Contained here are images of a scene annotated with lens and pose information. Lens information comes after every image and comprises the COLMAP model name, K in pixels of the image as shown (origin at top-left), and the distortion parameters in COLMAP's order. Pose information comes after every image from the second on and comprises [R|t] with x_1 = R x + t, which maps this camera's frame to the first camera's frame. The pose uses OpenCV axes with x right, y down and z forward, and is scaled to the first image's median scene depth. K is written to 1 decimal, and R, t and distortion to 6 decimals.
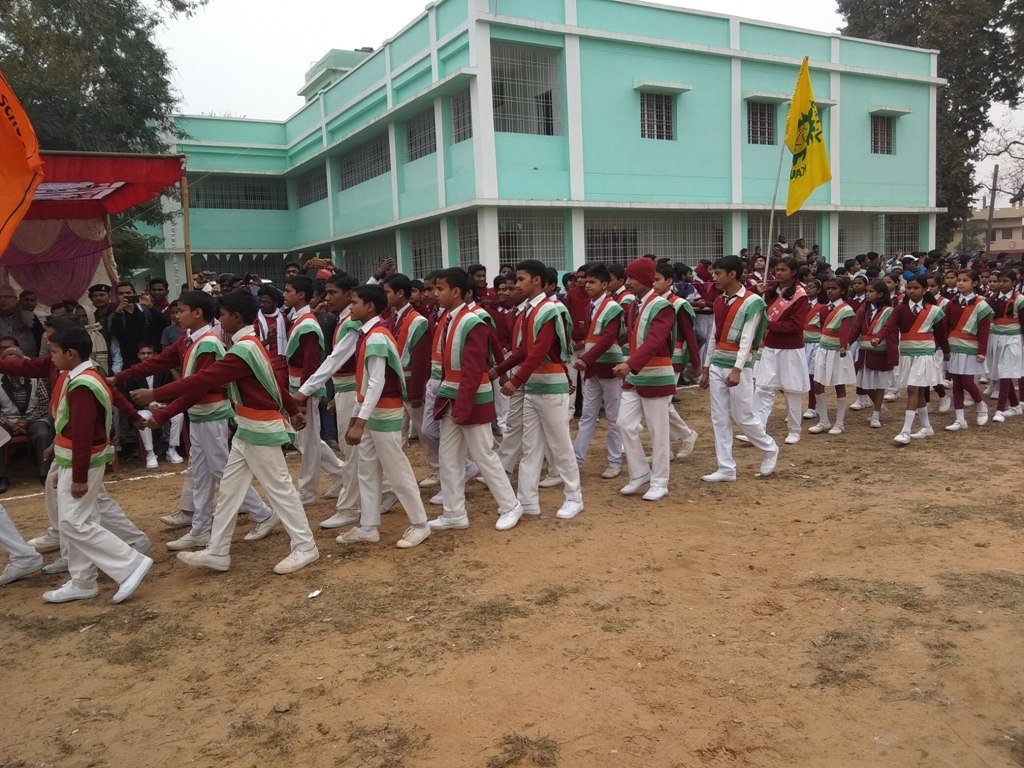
lens RADIAL K [[827.2, 0, 512.0], [0, 827.2, 384.0], [0, 0, 1]] dist [-0.001171, -0.009124]
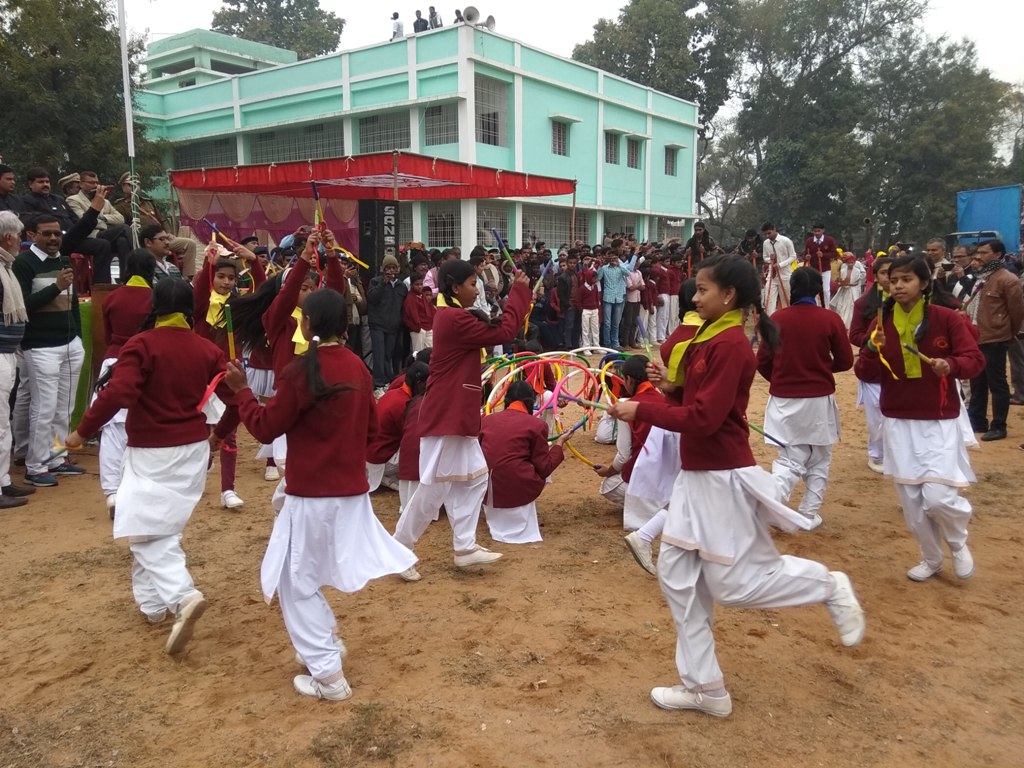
lens RADIAL K [[827.2, 0, 512.0], [0, 827.2, 384.0], [0, 0, 1]] dist [-0.001171, -0.009124]
pose [[0.908799, -0.024506, 0.416514, -0.472903], [0.013081, 0.999456, 0.030261, 0.039048], [-0.417030, -0.022053, 0.908625, -0.216301]]
